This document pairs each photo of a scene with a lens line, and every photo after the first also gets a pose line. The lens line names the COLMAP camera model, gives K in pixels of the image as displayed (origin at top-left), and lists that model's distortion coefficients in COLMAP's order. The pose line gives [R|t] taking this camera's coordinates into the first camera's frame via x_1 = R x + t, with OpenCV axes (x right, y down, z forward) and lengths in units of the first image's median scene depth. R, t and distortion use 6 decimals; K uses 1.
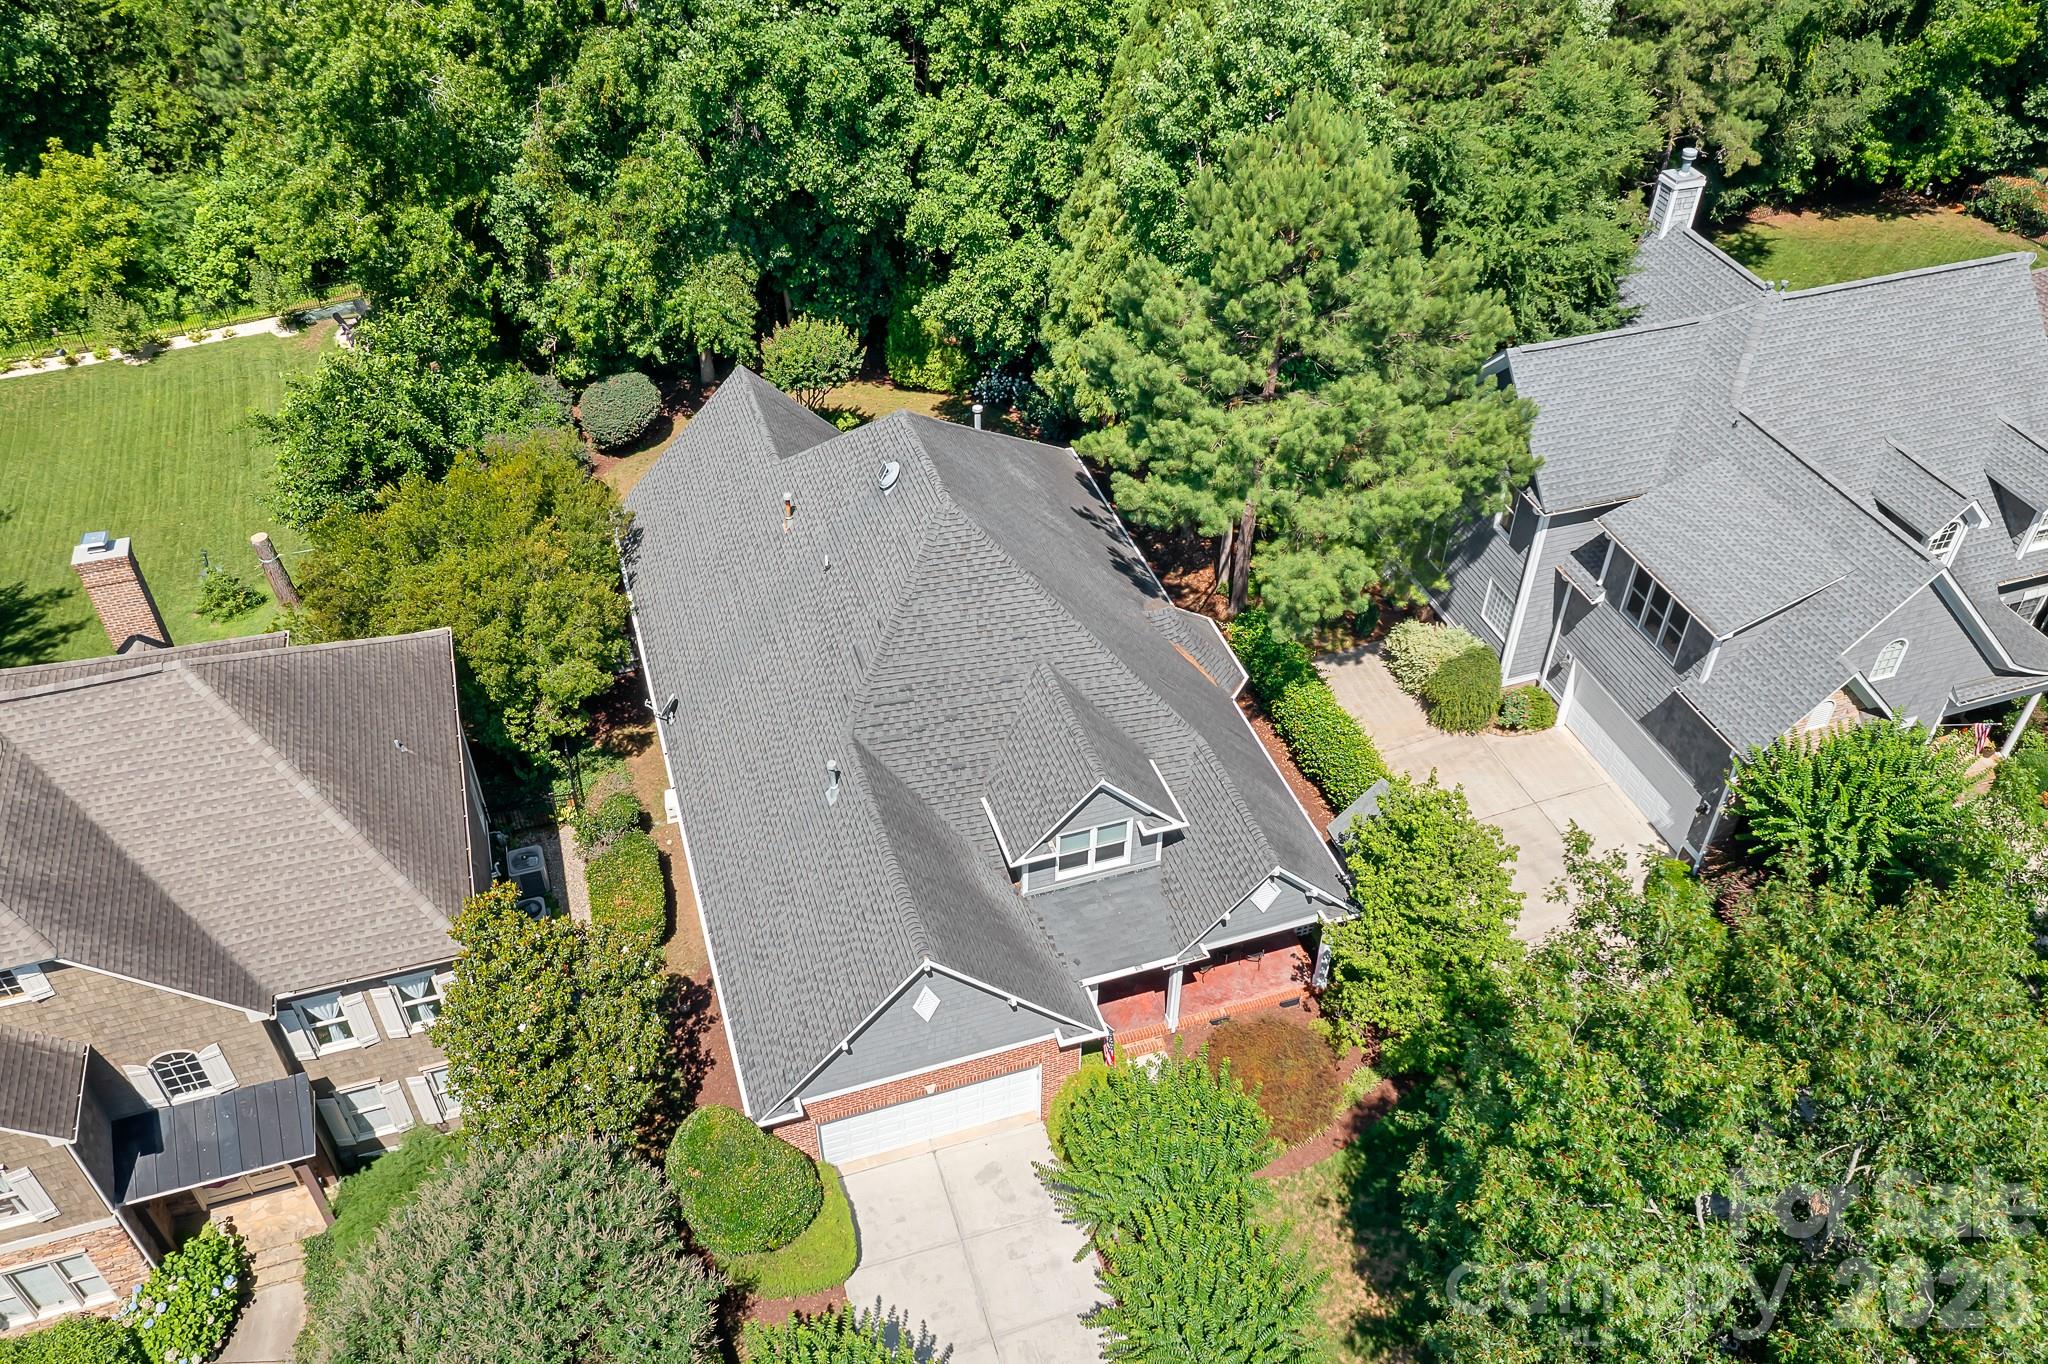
lens RADIAL K [[1623.7, 0, 1011.4], [0, 1623.7, 688.6], [0, 0, 1]] dist [-0.009303, 0.000583]
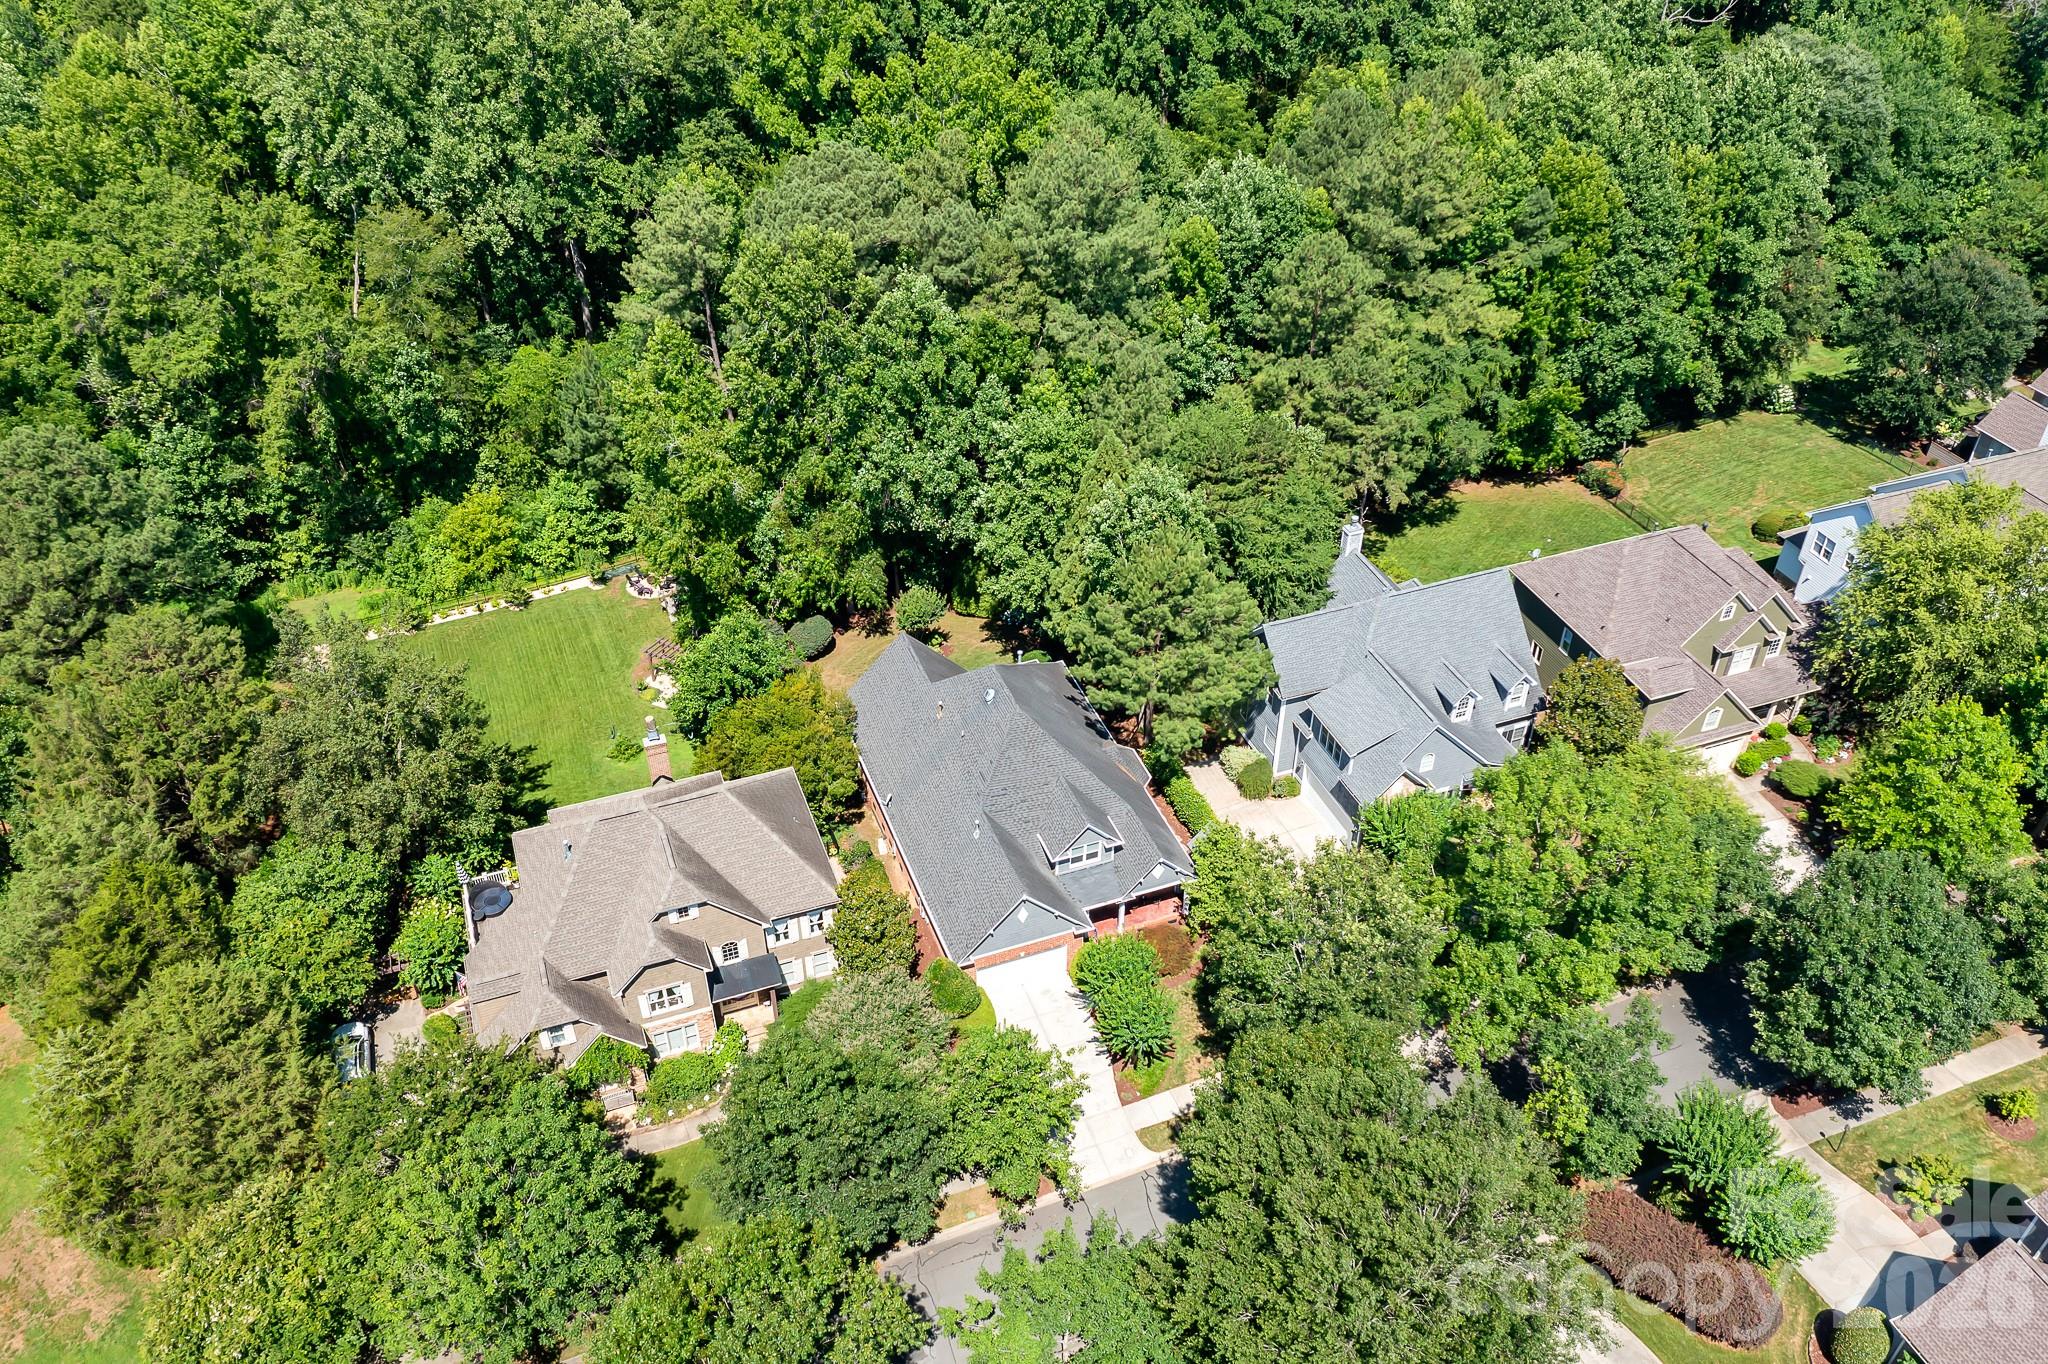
lens RADIAL K [[1623.7, 0, 1011.4], [0, 1623.7, 688.6], [0, 0, 1]] dist [-0.009303, 0.000583]
pose [[0.999064, -0.029250, 0.031881, -0.099091], [0.030647, 0.998550, -0.044251, -0.032593], [-0.030541, 0.045187, 0.998512, -1.086055]]
